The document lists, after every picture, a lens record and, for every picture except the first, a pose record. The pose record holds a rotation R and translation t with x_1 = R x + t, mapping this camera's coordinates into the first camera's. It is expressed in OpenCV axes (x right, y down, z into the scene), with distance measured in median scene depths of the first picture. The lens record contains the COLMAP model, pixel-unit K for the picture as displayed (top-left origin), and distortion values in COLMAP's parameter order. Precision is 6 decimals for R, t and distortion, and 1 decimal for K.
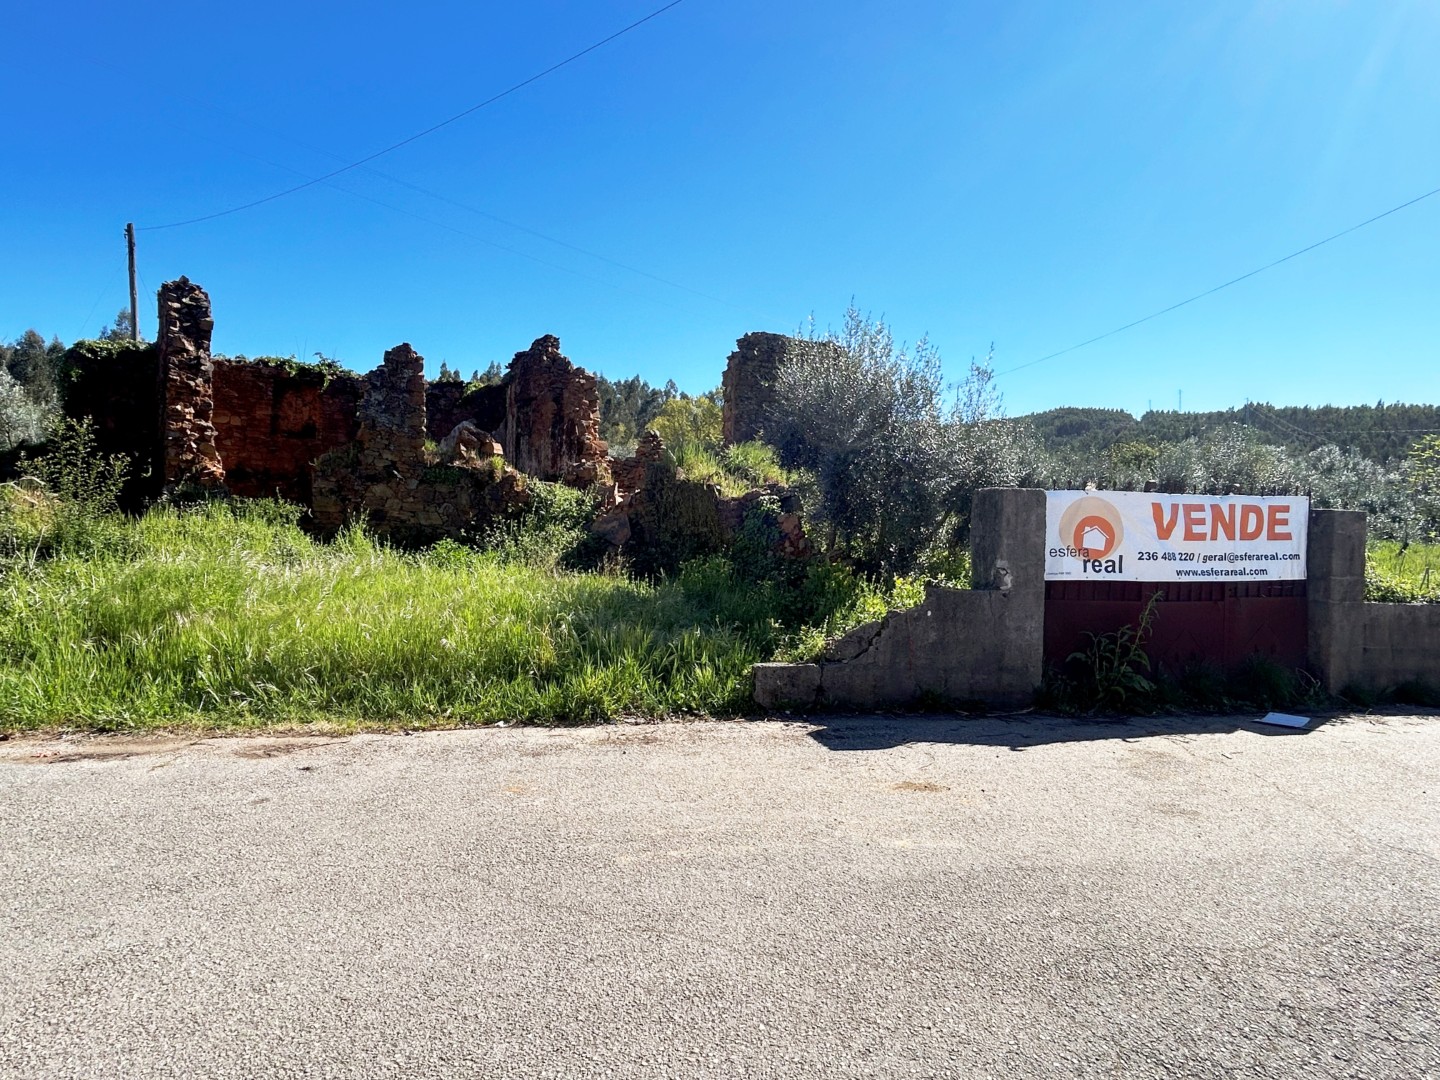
lens RADIAL K [[785.0, 0, 715.6], [0, 785.0, 539.7], [0, 0, 1]] dist [-0.002470, 0.000758]
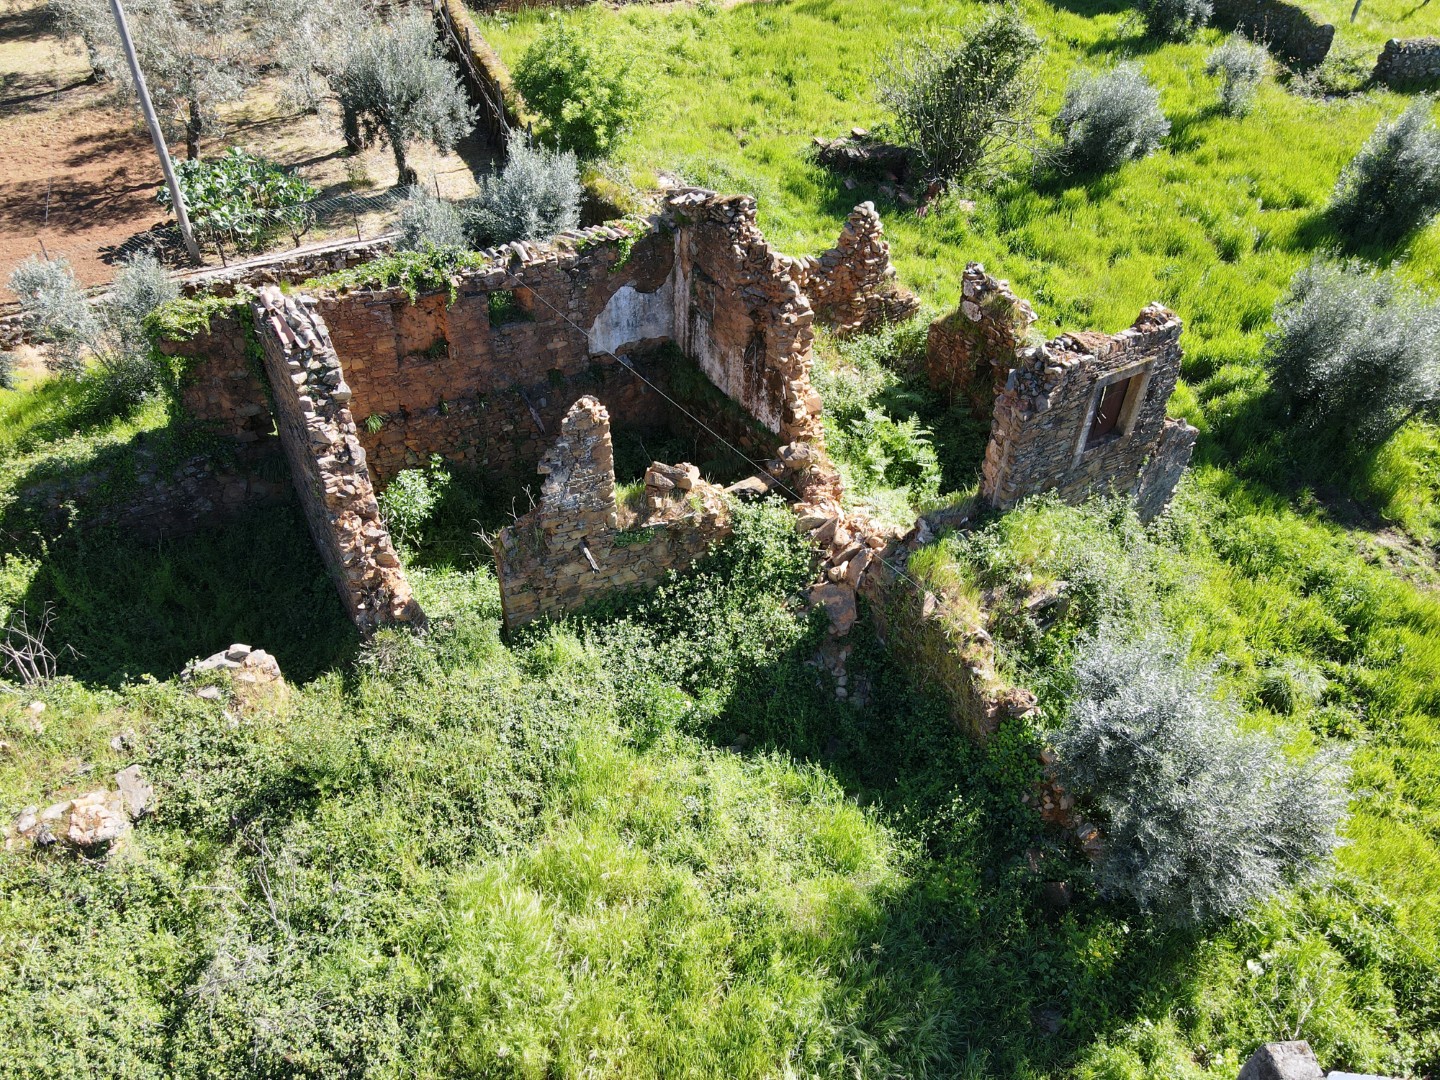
lens RADIAL K [[999.4, 0, 722.5], [0, 999.4, 536.4], [0, 0, 1]] dist [-0.035850, -0.002519]
pose [[0.991964, 0.095429, -0.083066, -0.173475], [-0.024422, 0.788639, 0.614371, -0.758125], [0.124138, -0.607405, 0.784633, 0.181034]]
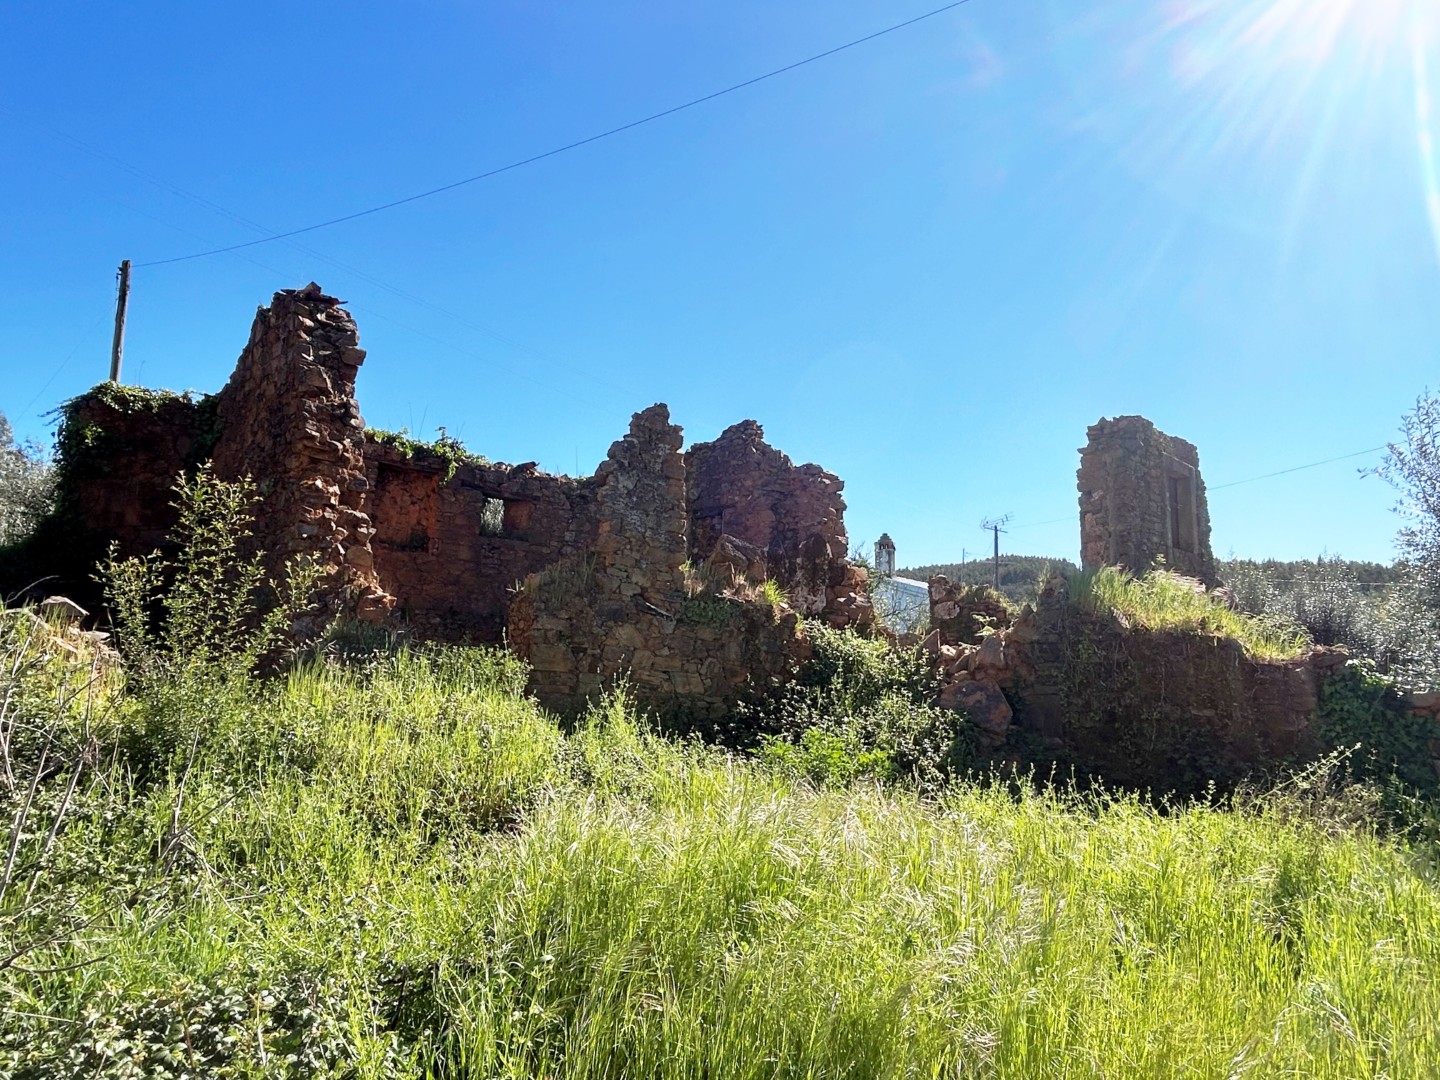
lens RADIAL K [[846.1, 0, 717.1], [0, 846.1, 547.6], [0, 0, 1]] dist [0.004280, -0.002869]
pose [[0.996188, 0.027402, 0.082816, -0.408093], [-0.013414, 0.986209, -0.164959, -0.023261], [-0.086194, 0.163219, 0.982817, 0.346190]]
